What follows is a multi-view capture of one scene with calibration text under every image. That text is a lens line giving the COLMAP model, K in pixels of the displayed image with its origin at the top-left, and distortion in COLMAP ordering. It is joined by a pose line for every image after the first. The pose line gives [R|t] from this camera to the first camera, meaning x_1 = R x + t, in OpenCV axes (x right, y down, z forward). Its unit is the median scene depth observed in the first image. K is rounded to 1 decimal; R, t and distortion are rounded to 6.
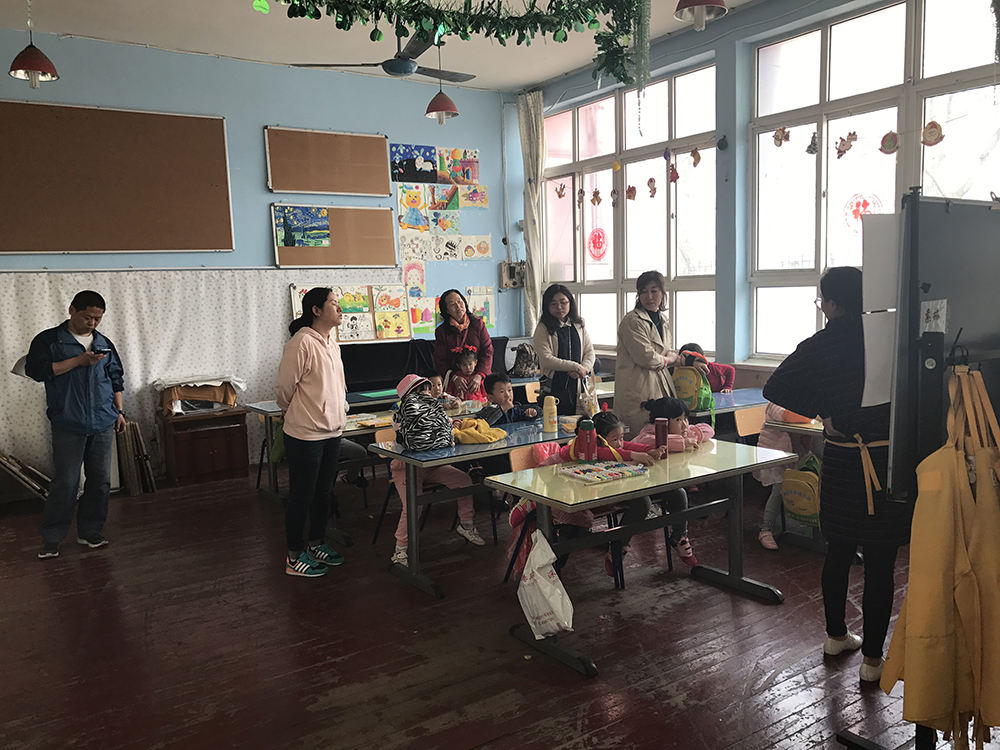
lens RADIAL K [[805.8, 0, 500.0], [0, 805.8, 375.0], [0, 0, 1]] dist [0.096650, -0.156841]
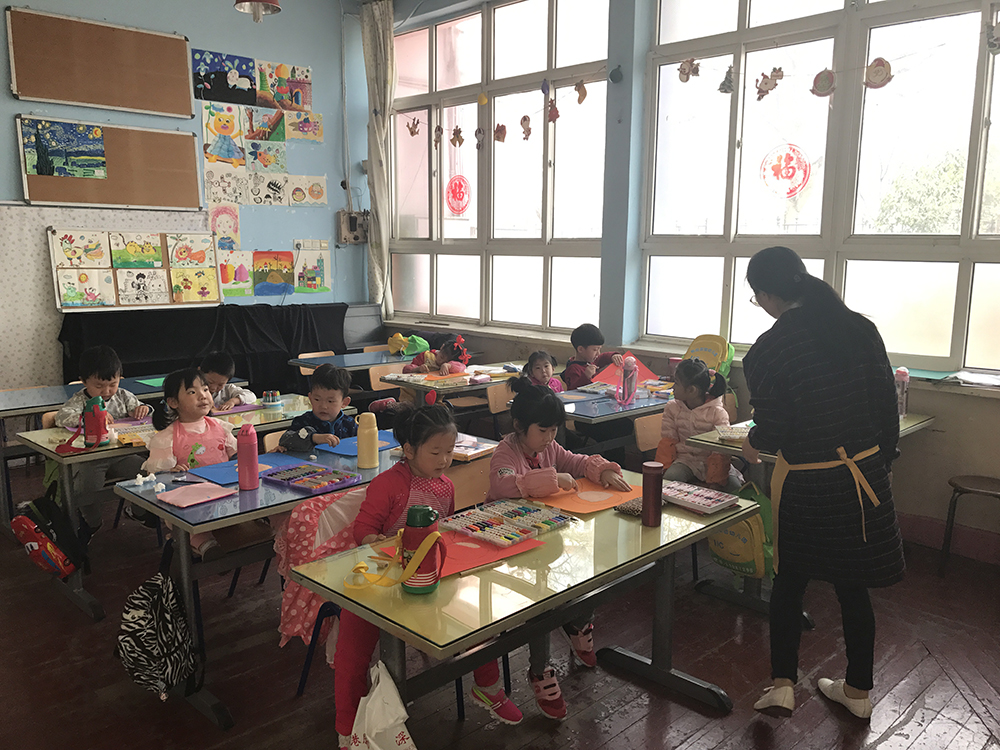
lens RADIAL K [[828.8, 0, 500.0], [0, 828.8, 375.0], [0, 0, 1]] dist [0.039094, -0.059653]
pose [[0.982410, 0.009166, 0.186510, 0.006897], [-0.018062, 0.998775, 0.046058, -0.018969], [-0.185860, -0.048616, 0.981373, 0.164527]]
